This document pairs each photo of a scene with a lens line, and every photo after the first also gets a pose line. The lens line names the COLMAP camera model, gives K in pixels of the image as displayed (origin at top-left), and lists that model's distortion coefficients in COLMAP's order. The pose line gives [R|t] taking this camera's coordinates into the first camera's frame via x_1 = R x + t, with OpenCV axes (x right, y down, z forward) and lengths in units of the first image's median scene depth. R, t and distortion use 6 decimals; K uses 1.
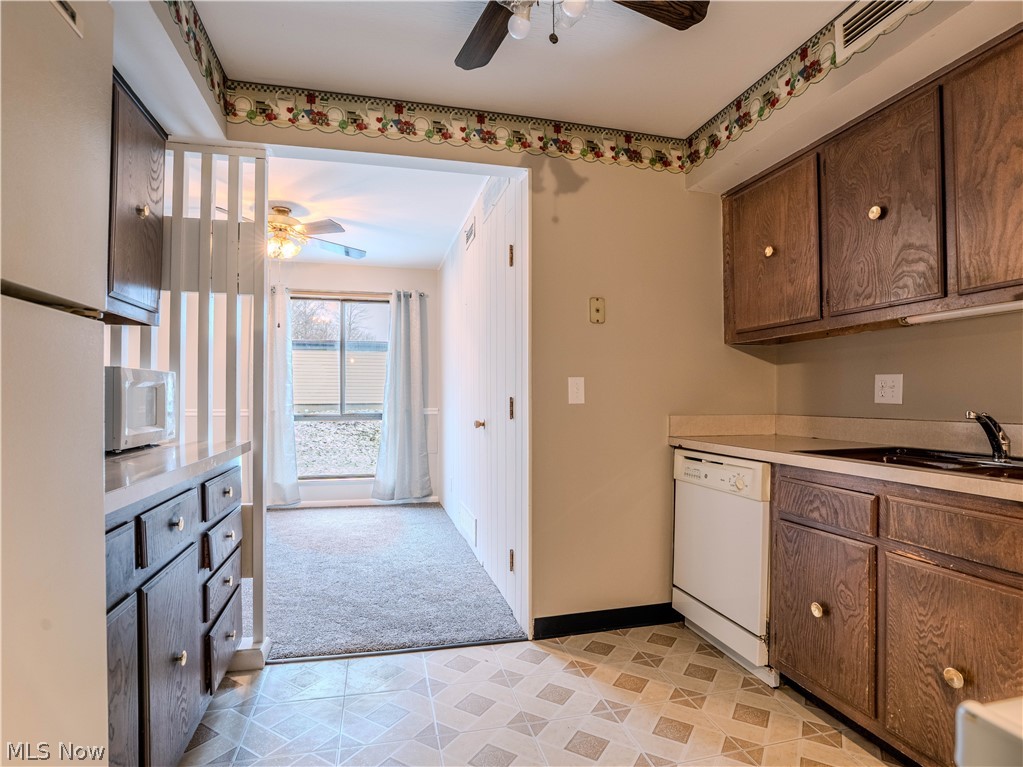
lens RADIAL K [[555.9, 0, 511.5], [0, 555.9, 362.5], [0, 0, 1]] dist [-0.026106, 0.001143]
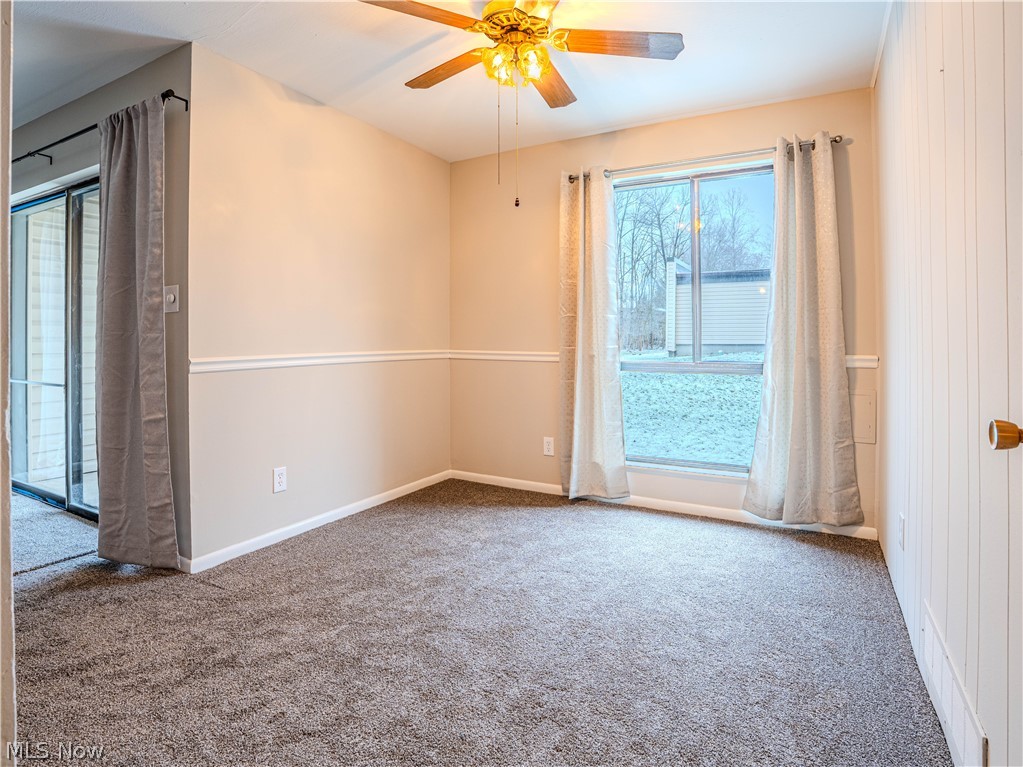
lens RADIAL K [[559.4, 0, 509.7], [0, 559.4, 333.9], [0, 0, 1]] dist [-0.041918, 0.000514]
pose [[0.727248, -0.003102, -0.686367, -0.032383], [0.042680, 0.998259, 0.040710, 0.028016], [0.685046, -0.058900, 0.726115, 0.418130]]
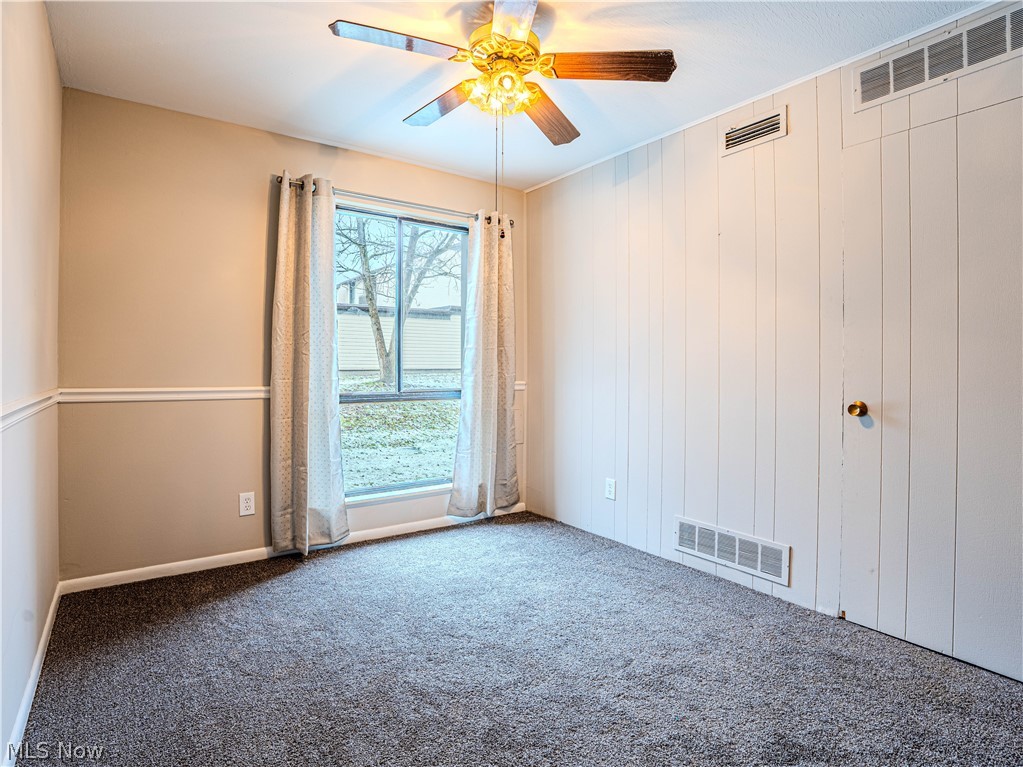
lens RADIAL K [[555.9, 0, 511.5], [0, 555.9, 362.5], [0, 0, 1]] dist [-0.026106, 0.001143]
pose [[0.928456, 0.003666, 0.371425, -0.421355], [-0.024815, 0.998329, 0.052177, 0.021378], [-0.370613, -0.057661, 0.926996, 0.348279]]
